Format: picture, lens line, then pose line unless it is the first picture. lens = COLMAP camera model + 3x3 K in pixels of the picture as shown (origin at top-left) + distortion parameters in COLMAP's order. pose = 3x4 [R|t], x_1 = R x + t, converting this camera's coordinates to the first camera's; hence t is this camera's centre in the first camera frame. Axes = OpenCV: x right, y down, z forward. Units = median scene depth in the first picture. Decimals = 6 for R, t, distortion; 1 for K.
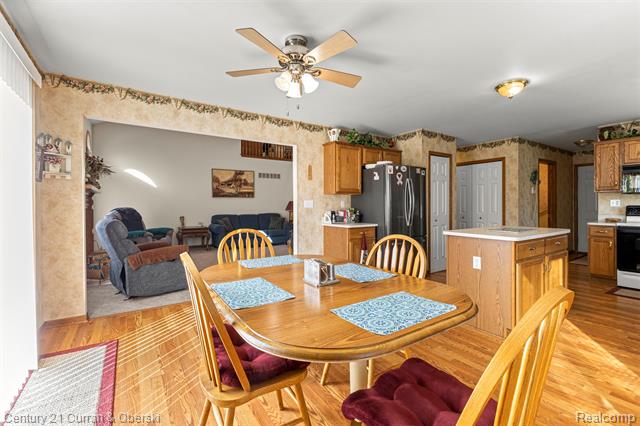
lens RADIAL K [[287.5, 0, 319.8], [0, 287.5, 206.5], [0, 0, 1]] dist [0.005574, 0.000204]
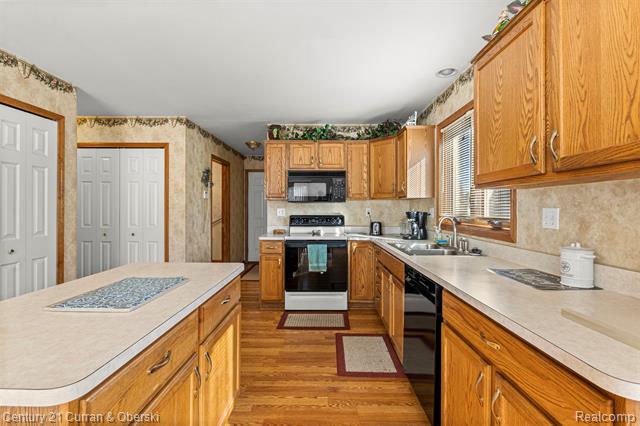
lens RADIAL K [[302.0, 0, 320.1], [0, 302.0, 210.0], [0, 0, 1]] dist [-0.001212, -0.000438]
pose [[0.564721, 0.002830, 0.825277, 0.259301], [-0.003398, 0.999994, -0.001104, -0.015160], [-0.825275, -0.002181, 0.564727, 0.304463]]
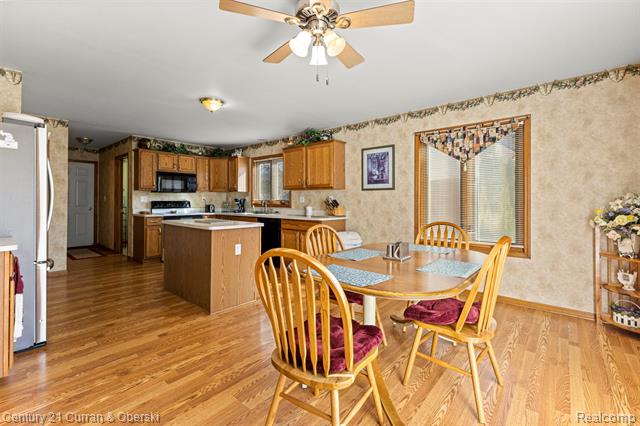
lens RADIAL K [[282.4, 0, 324.6], [0, 282.4, 198.8], [0, 0, 1]] dist [0.004430, 0.000138]
pose [[-0.280685, 0.008769, 0.959760, -0.331088], [0.000520, 0.999960, -0.008984, -0.000930], [-0.959800, -0.002023, -0.280679, 0.483635]]
